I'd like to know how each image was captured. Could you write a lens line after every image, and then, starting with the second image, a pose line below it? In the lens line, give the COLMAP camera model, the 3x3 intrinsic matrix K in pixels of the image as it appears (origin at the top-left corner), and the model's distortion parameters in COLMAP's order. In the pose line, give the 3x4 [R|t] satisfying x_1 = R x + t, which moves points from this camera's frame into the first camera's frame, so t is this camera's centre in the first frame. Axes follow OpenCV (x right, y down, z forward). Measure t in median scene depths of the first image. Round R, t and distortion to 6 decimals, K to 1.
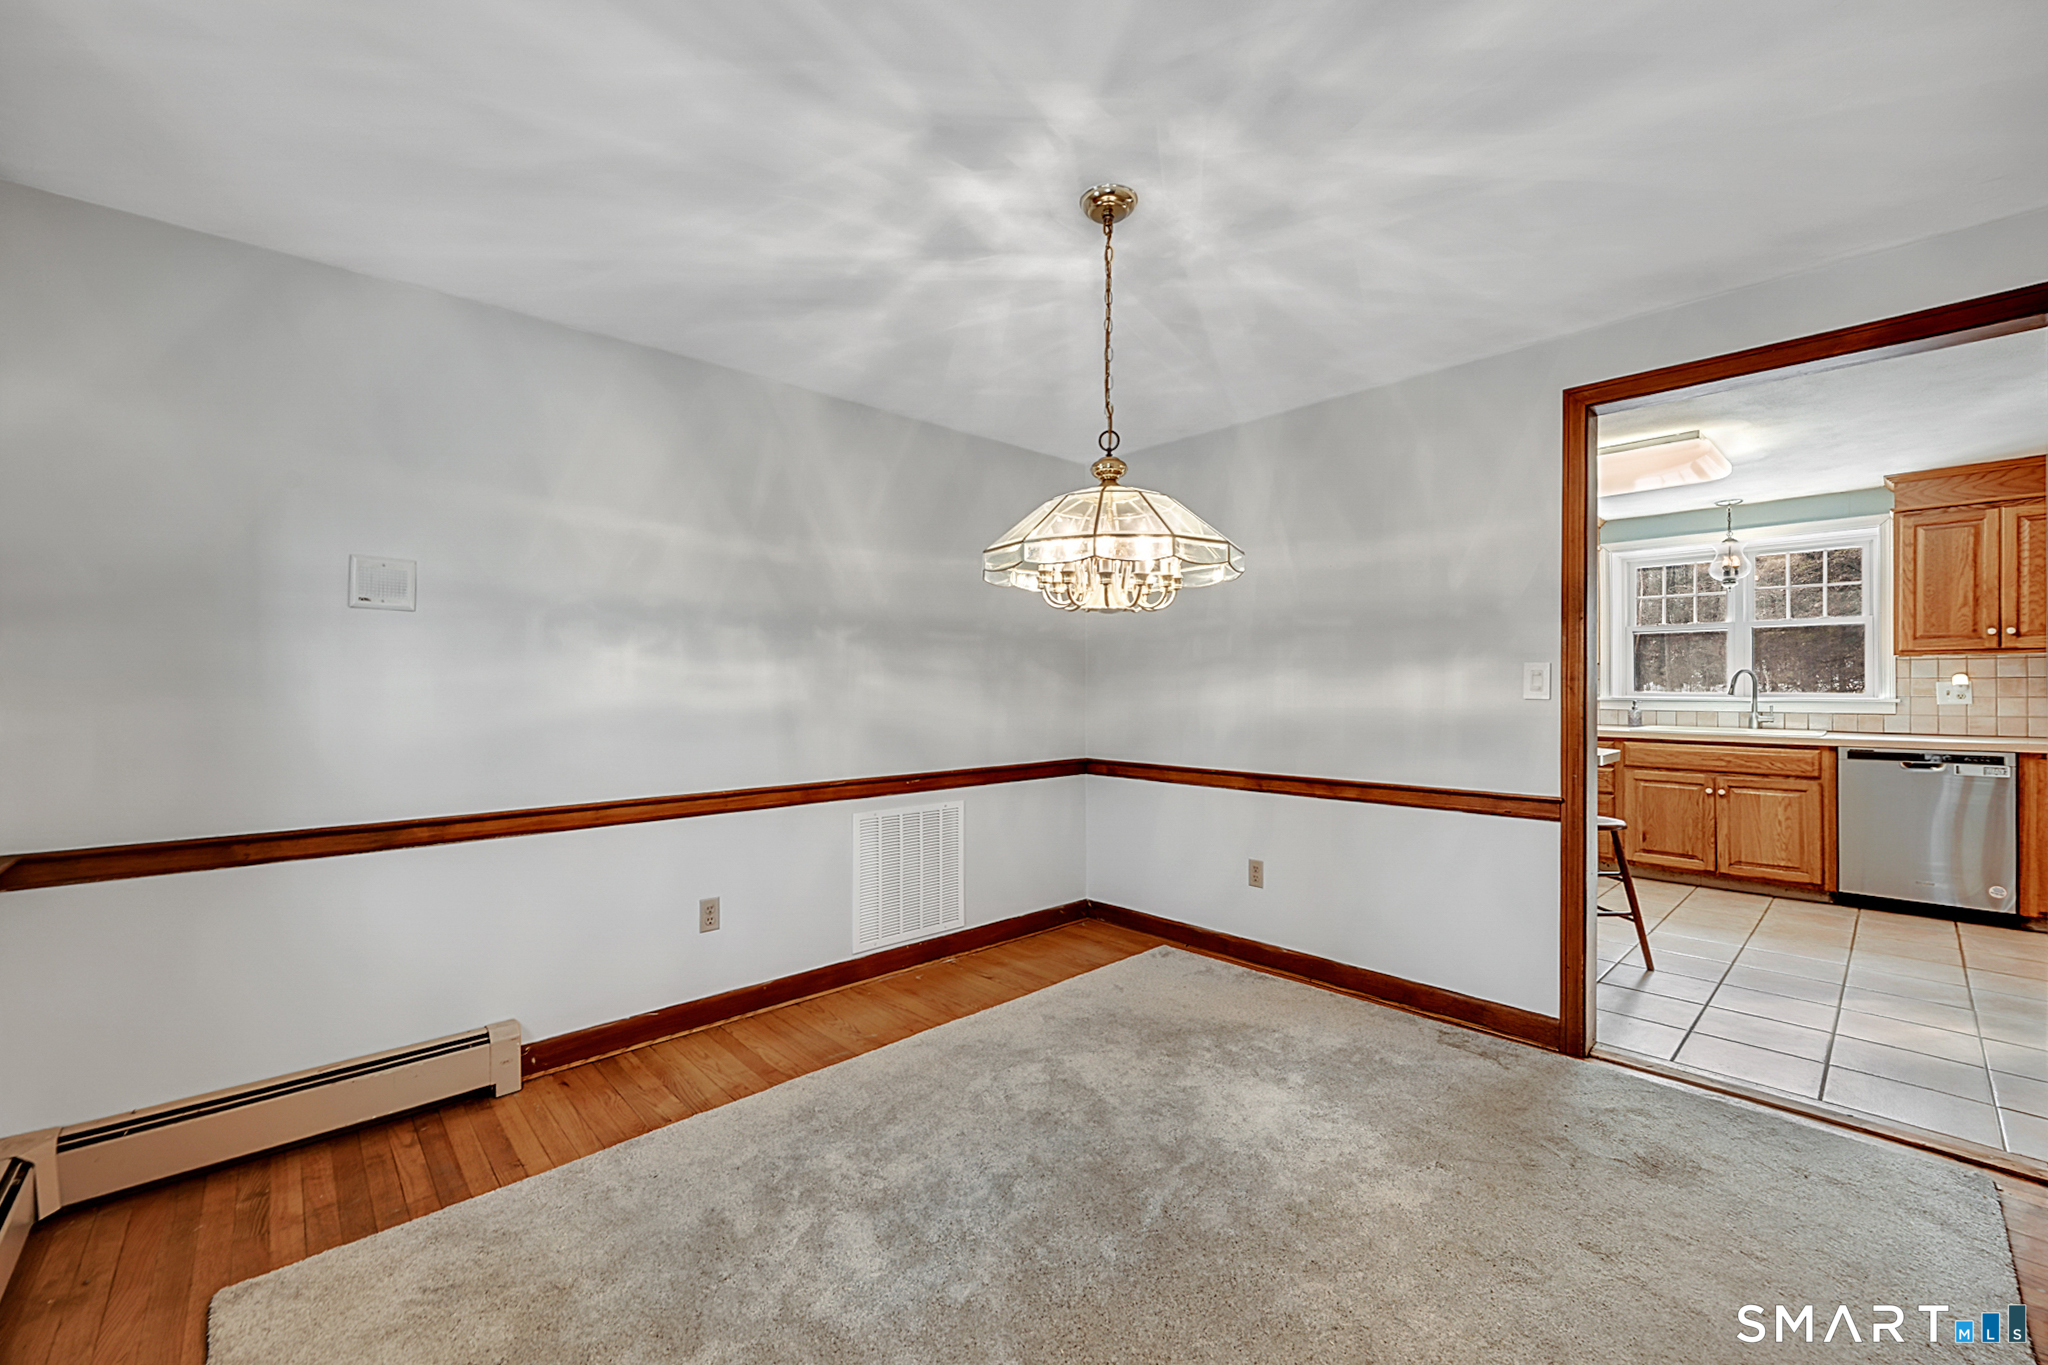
lens RADIAL K [[823.6, 0, 1024.2], [0, 823.6, 682.6], [0, 0, 1]] dist [-0.001500, -0.000451]
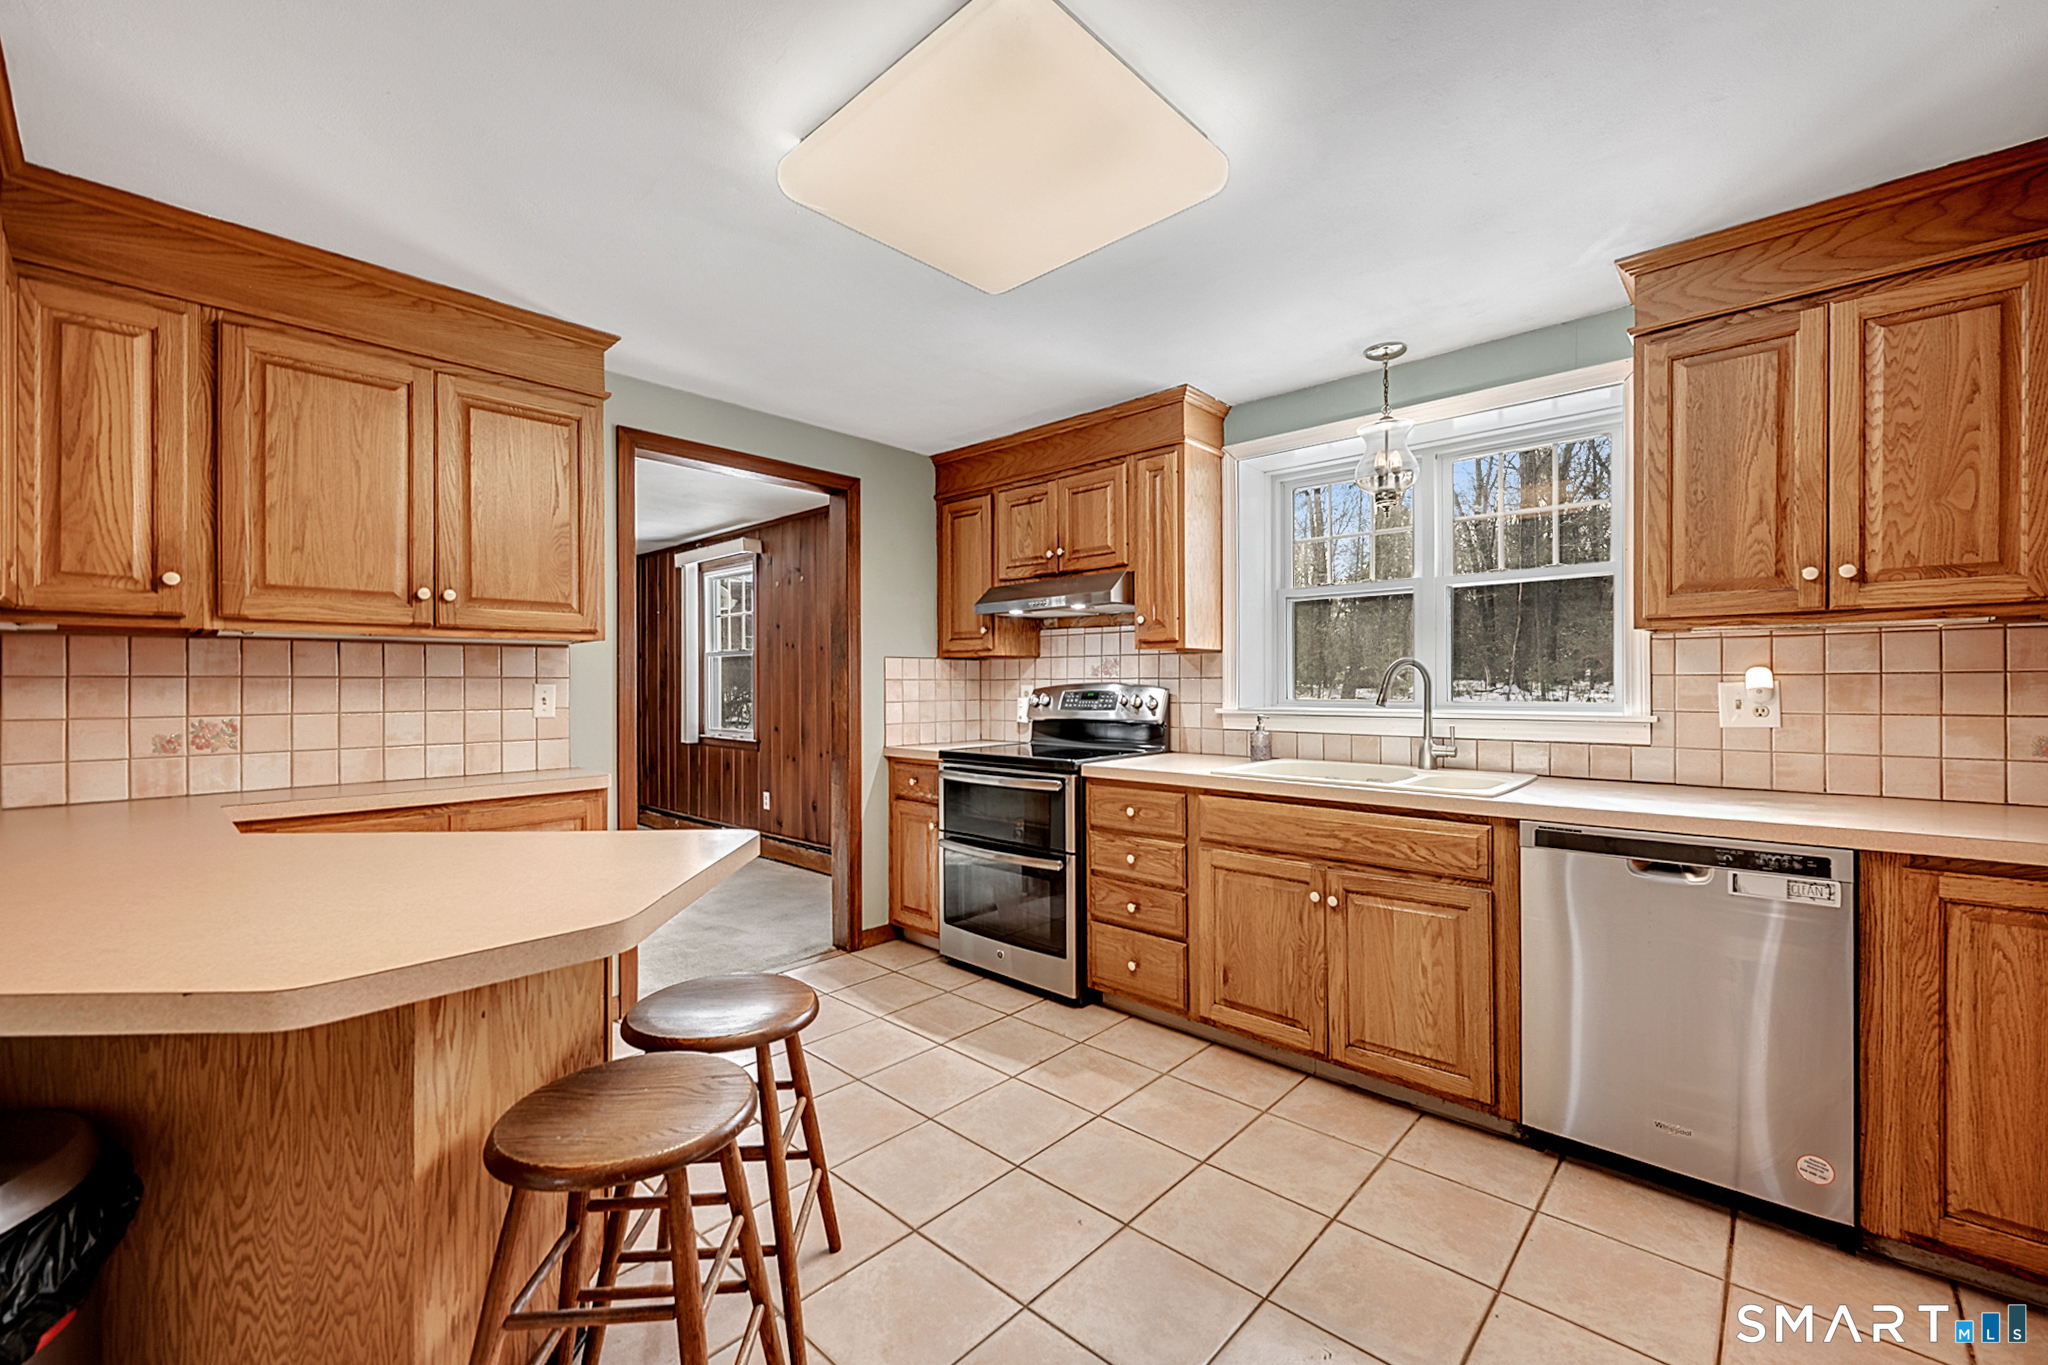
lens RADIAL K [[823.6, 0, 1053.1], [0, 823.6, 682.4], [0, 0, 1]] dist [-0.001500, -0.000451]
pose [[0.995819, -0.002121, 0.091319, 0.676424], [0.001837, 0.999993, 0.003194, -0.003345], [-0.091325, -0.003013, 0.995817, 0.549656]]
